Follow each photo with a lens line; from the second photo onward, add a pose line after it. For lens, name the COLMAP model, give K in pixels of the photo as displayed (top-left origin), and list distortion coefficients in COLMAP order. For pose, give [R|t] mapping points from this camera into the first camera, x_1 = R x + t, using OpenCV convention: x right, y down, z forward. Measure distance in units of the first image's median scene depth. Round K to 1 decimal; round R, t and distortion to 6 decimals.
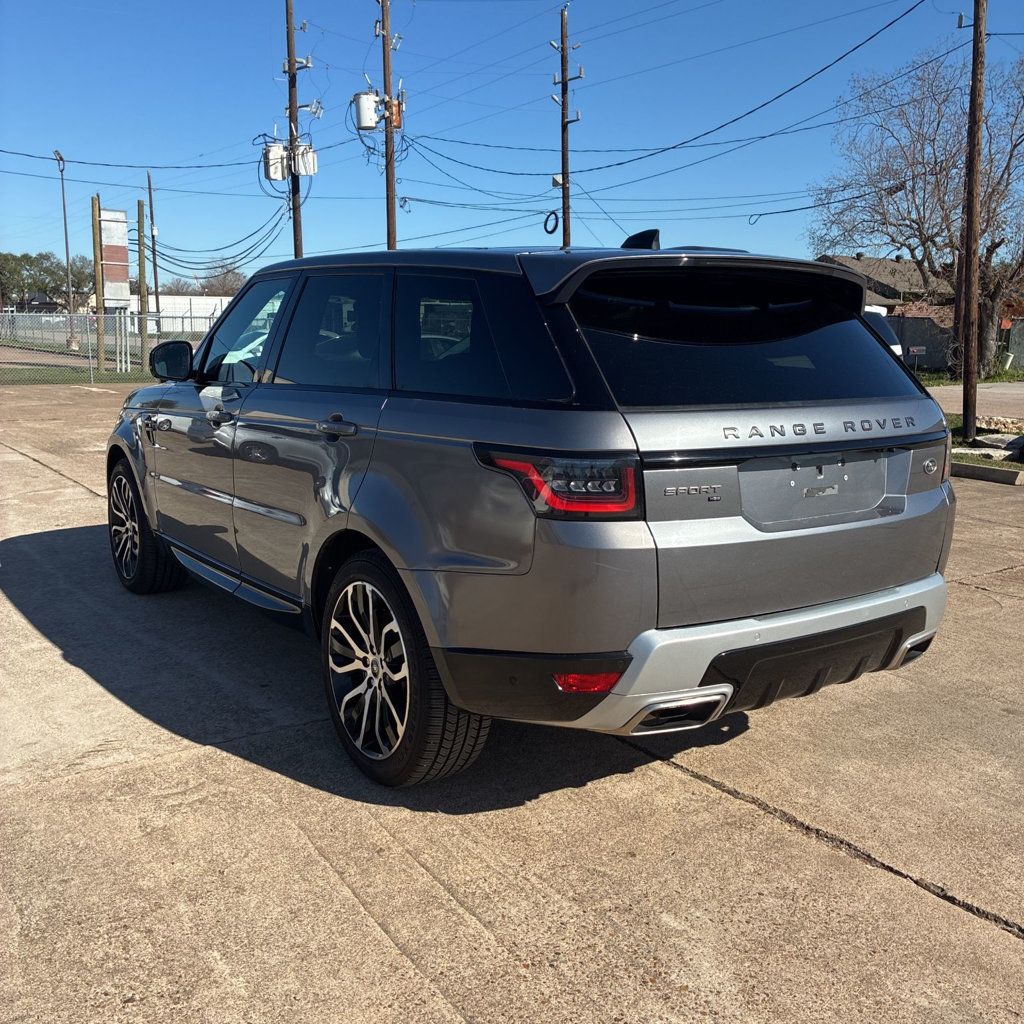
lens RADIAL K [[1042.1, 0, 507.0], [0, 1042.1, 495.8], [0, 0, 1]] dist [0.016618, -0.006814]
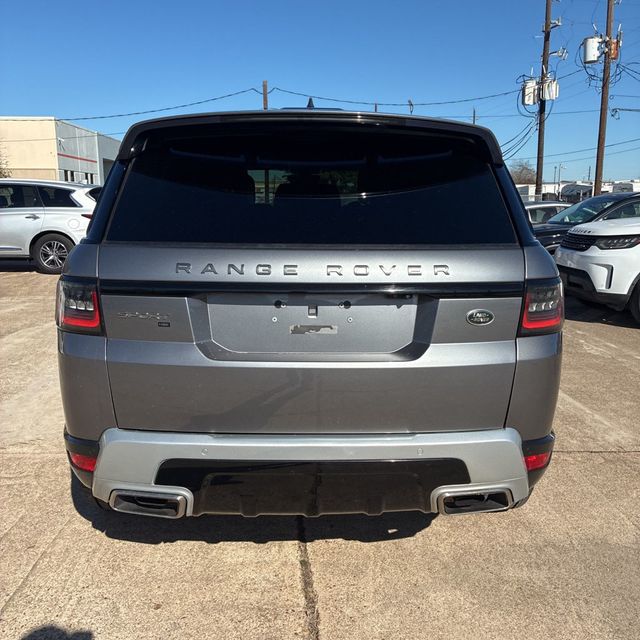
lens RADIAL K [[651.2, 0, 310.4], [0, 651.2, 317.8], [0, 0, 1]] dist [0.023238, -0.004040]
pose [[0.834691, 0.090129, -0.543294, 0.514469], [-0.083841, 0.995814, 0.036391, -0.031674], [0.544300, 0.015175, 0.838753, 0.344981]]
